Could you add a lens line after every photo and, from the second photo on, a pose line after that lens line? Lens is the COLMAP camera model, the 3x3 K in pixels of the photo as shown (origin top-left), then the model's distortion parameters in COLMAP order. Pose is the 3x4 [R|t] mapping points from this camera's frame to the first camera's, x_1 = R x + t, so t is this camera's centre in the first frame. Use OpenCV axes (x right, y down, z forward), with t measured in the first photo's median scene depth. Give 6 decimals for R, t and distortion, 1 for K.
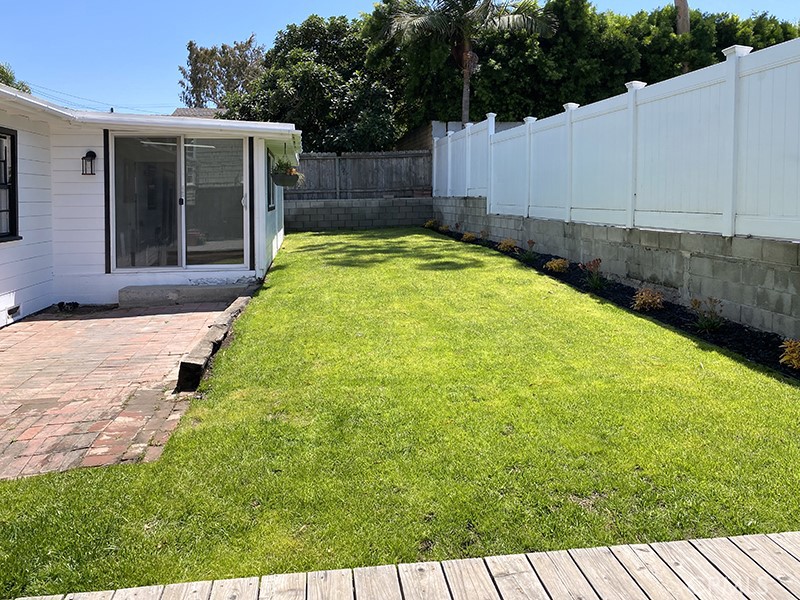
lens RADIAL K [[609.3, 0, 376.1], [0, 609.3, 218.2], [0, 0, 1]] dist [0.034505, -0.054033]
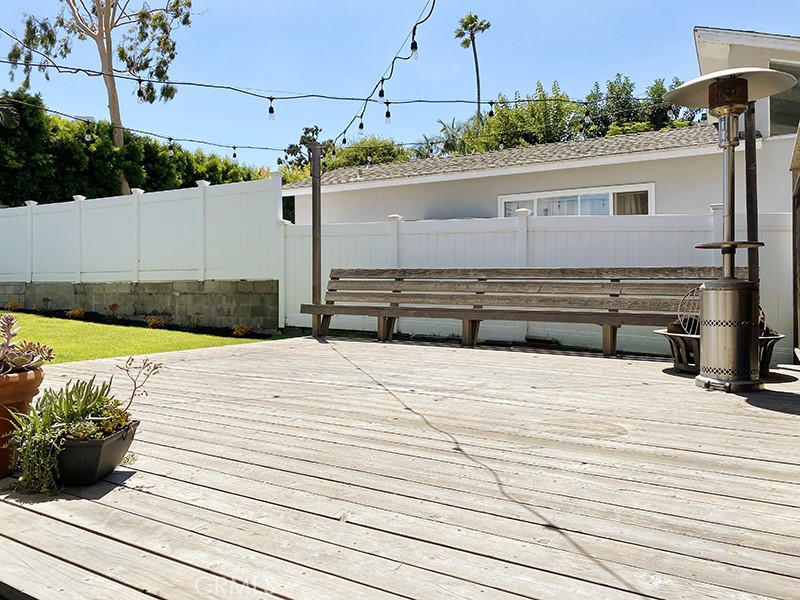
lens RADIAL K [[600.9, 0, 400.0], [0, 600.9, 300.0], [0, 0, 1]] dist [0.033906, -0.009584]
pose [[0.583952, -0.011801, 0.811703, -0.201329], [0.030672, 0.999501, -0.007534, 0.042373], [-0.811209, 0.029296, 0.584022, -0.200959]]
